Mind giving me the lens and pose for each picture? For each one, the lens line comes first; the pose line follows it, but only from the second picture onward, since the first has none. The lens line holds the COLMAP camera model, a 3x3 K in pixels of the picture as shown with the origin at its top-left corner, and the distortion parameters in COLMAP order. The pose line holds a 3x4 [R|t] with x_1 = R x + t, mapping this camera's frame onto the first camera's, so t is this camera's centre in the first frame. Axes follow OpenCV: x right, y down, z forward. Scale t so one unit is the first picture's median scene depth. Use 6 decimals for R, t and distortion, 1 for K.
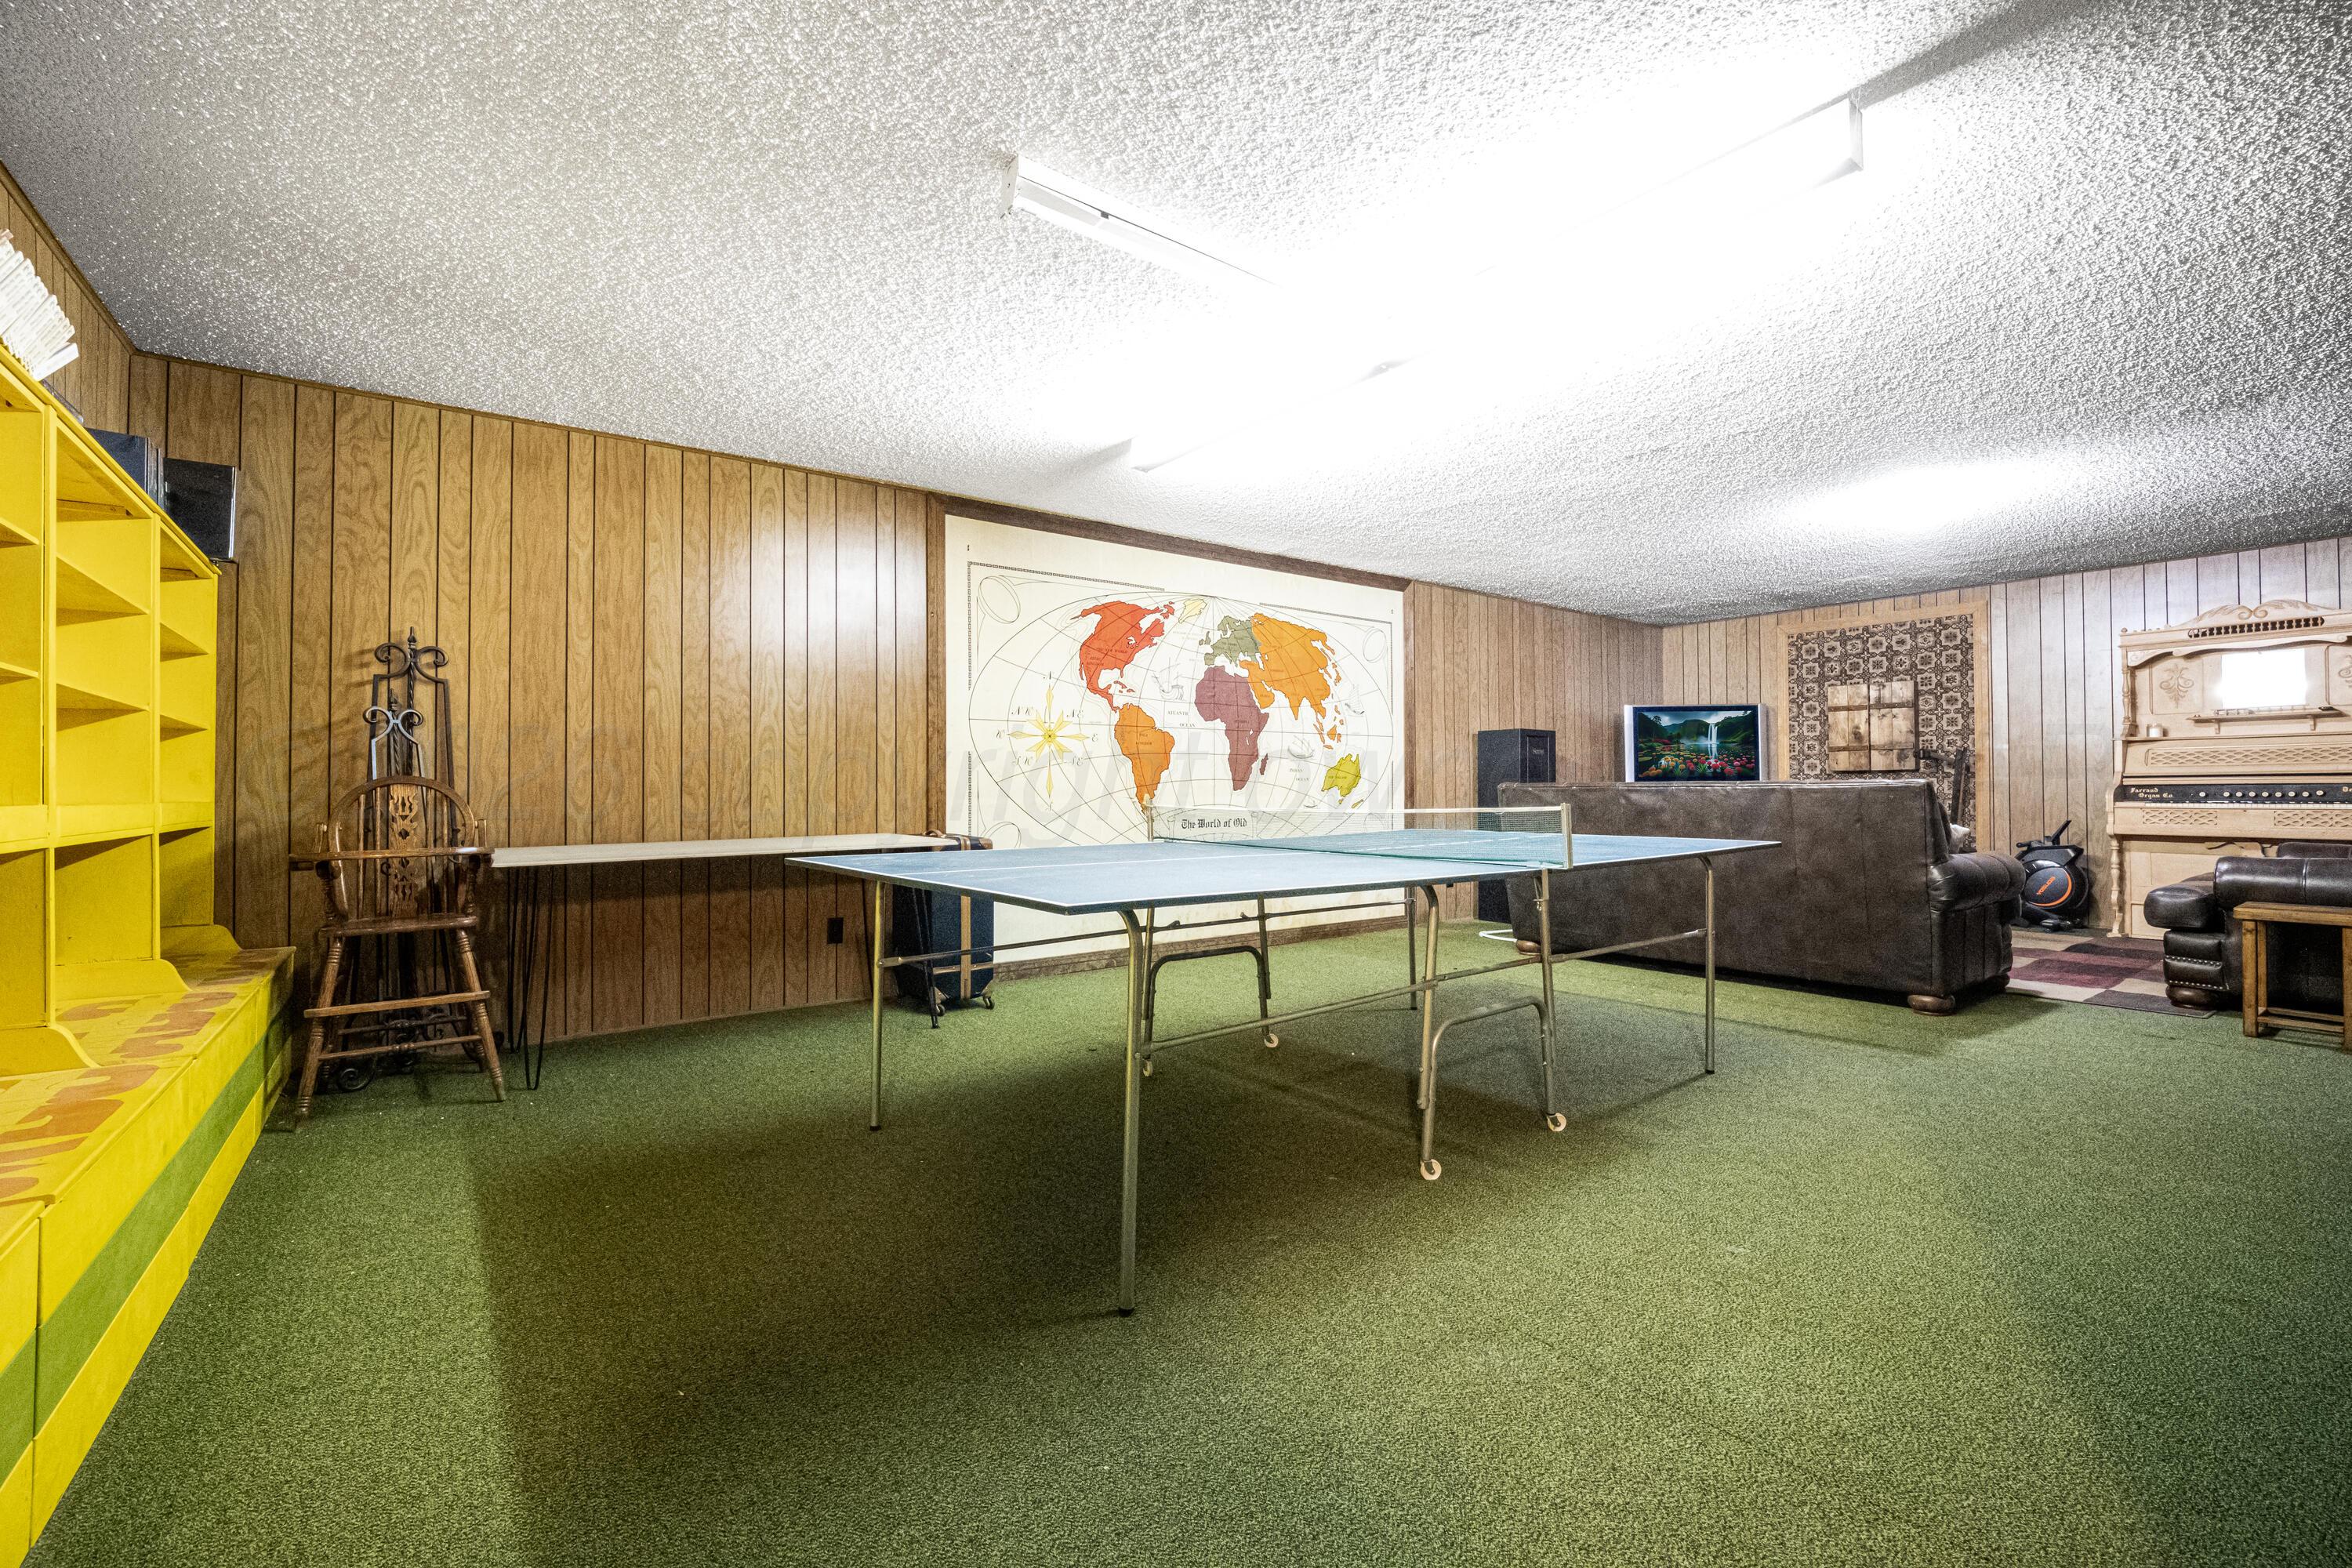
lens RADIAL K [[975.4, 0, 1182.7], [0, 975.4, 781.6], [0, 0, 1]] dist [-0.013565, -0.000013]
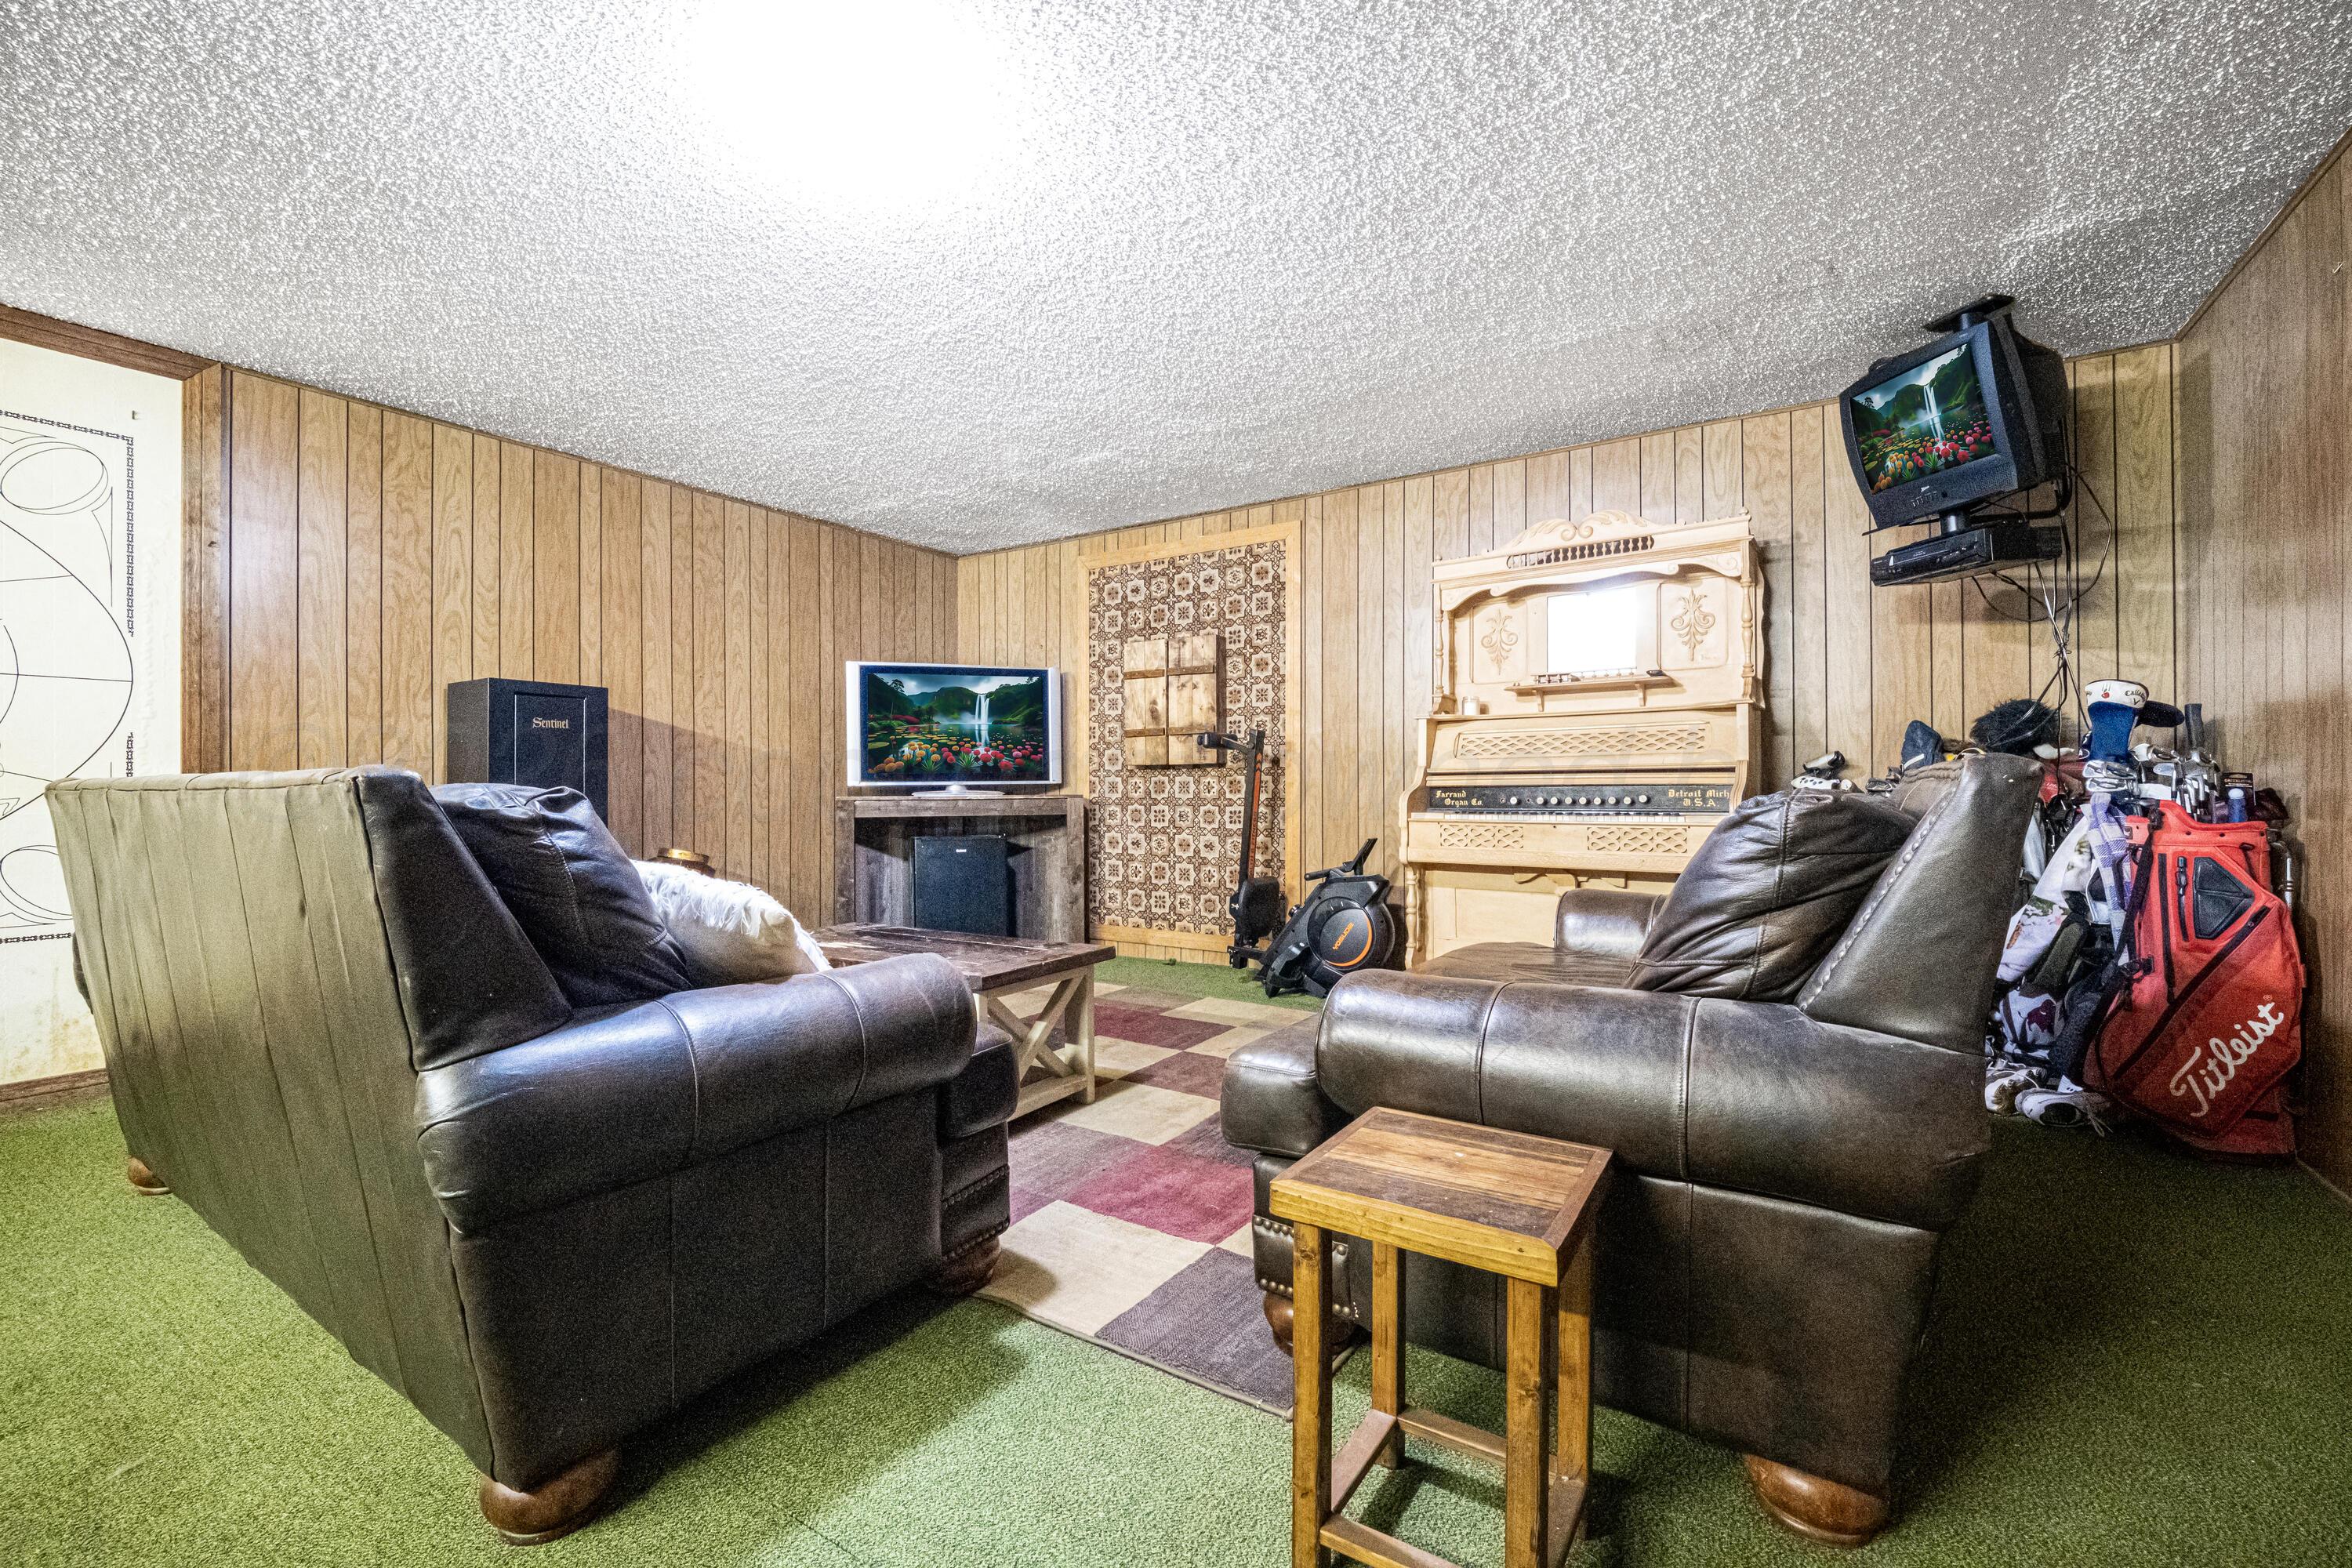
lens RADIAL K [[975.4, 0, 1163.9], [0, 975.4, 790.1], [0, 0, 1]] dist [-0.013565, -0.000013]
pose [[0.944422, 0.004158, 0.328708, 0.486659], [-0.005302, 0.999983, 0.002583, 0.004463], [-0.328692, -0.004182, 0.944428, 0.353850]]
